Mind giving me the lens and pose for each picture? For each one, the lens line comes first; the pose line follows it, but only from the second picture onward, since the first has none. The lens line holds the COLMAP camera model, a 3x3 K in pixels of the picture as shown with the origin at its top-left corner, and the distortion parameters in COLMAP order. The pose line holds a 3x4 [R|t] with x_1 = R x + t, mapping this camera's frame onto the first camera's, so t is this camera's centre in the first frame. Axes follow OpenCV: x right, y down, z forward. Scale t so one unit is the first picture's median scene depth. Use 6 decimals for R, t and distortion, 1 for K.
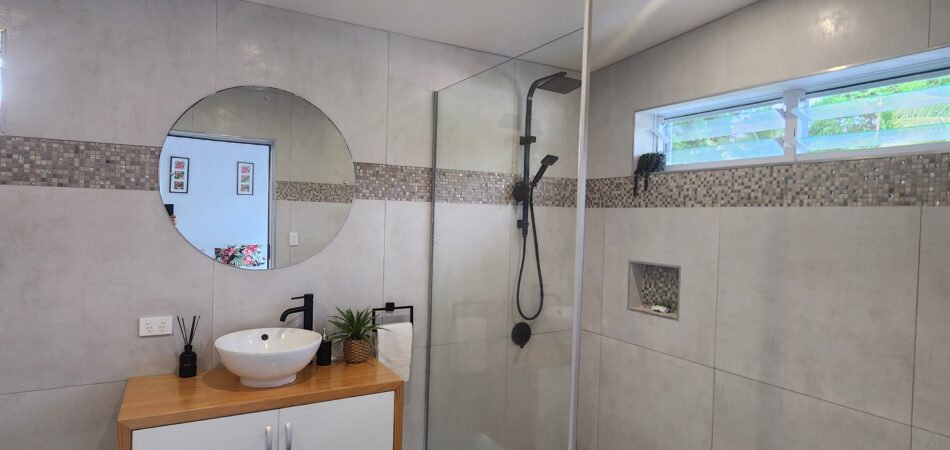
lens RADIAL K [[531.2, 0, 492.1], [0, 531.2, 219.6], [0, 0, 1]] dist [0.005491, -0.004751]
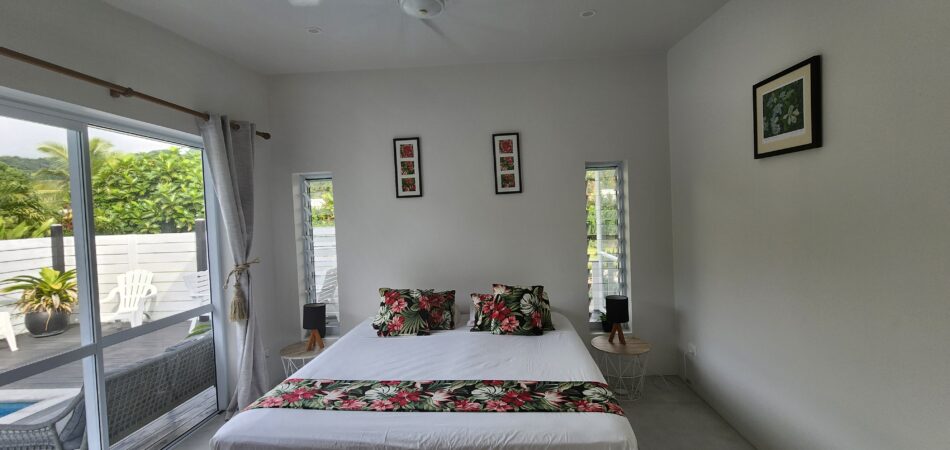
lens RADIAL K [[398.0, 0, 478.2], [0, 398.0, 223.8], [0, 0, 1]] dist [0.000513, 0.000715]
pose [[0.821354, -0.043951, -0.568723, -0.708909], [0.053668, 0.998559, 0.000339, -0.041800], [0.567888, -0.030800, 0.822529, 1.777150]]
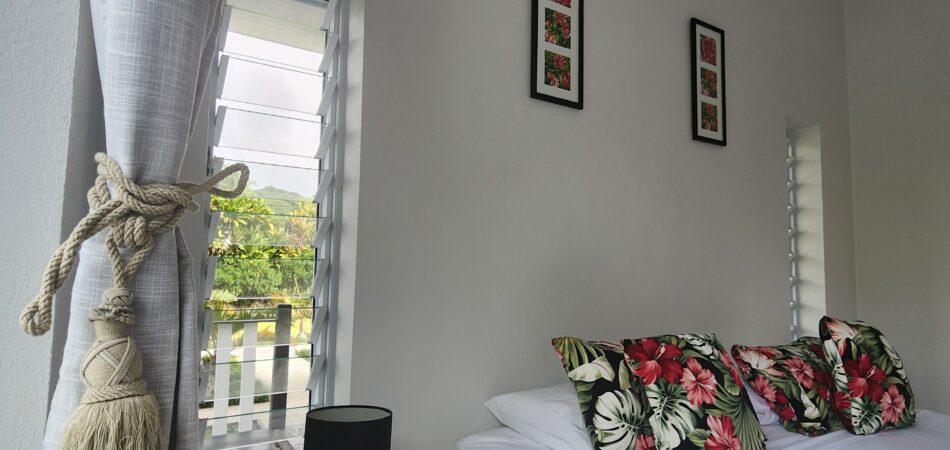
lens RADIAL K [[528.4, 0, 475.4], [0, 528.4, 230.5], [0, 0, 1]] dist [0.001509, 0.000531]
pose [[0.999379, -0.002312, 0.035148, -1.676378], [0.005455, 0.995963, -0.089597, 0.070510], [-0.034799, 0.089733, 0.995358, 2.053988]]
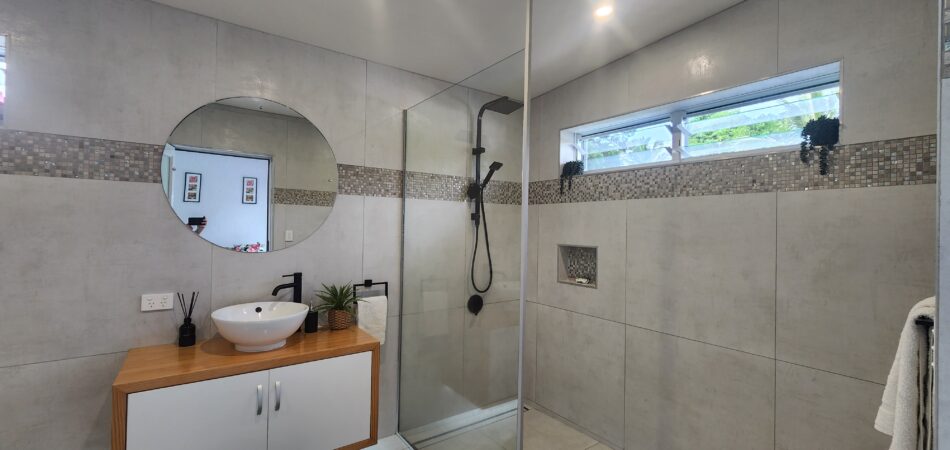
lens RADIAL K [[398.0, 0, 487.7], [0, 398.0, 214.3], [0, 0, 1]] dist [0.000513, 0.000715]
pose [[0.995201, -0.010473, 0.097291, -0.007605], [0.013549, 0.999427, -0.031017, 0.041717], [-0.096911, 0.032186, 0.994773, 0.065916]]
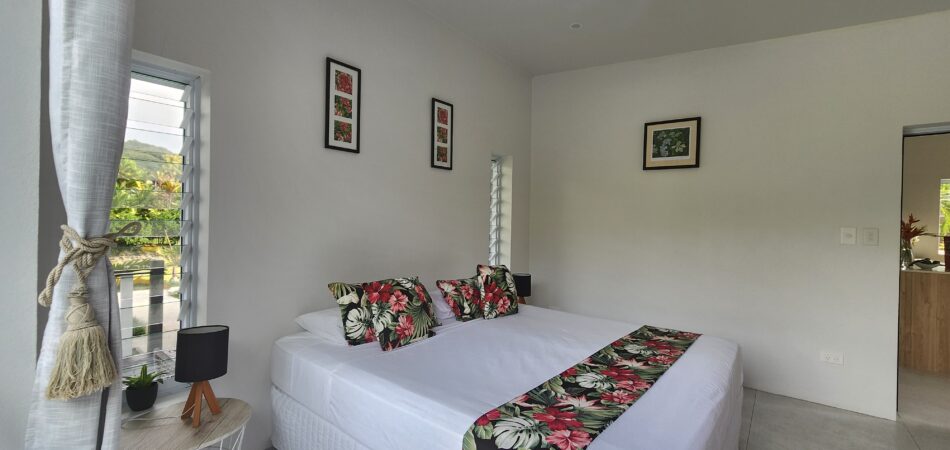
lens RADIAL K [[398.0, 0, 482.7], [0, 398.0, 224.1], [0, 0, 1]] dist [0.000513, 0.000715]
pose [[0.928711, -0.006947, 0.370740, -1.596276], [0.007149, 0.999974, 0.000827, 0.020958], [-0.370736, 0.001882, 0.928736, 1.781594]]
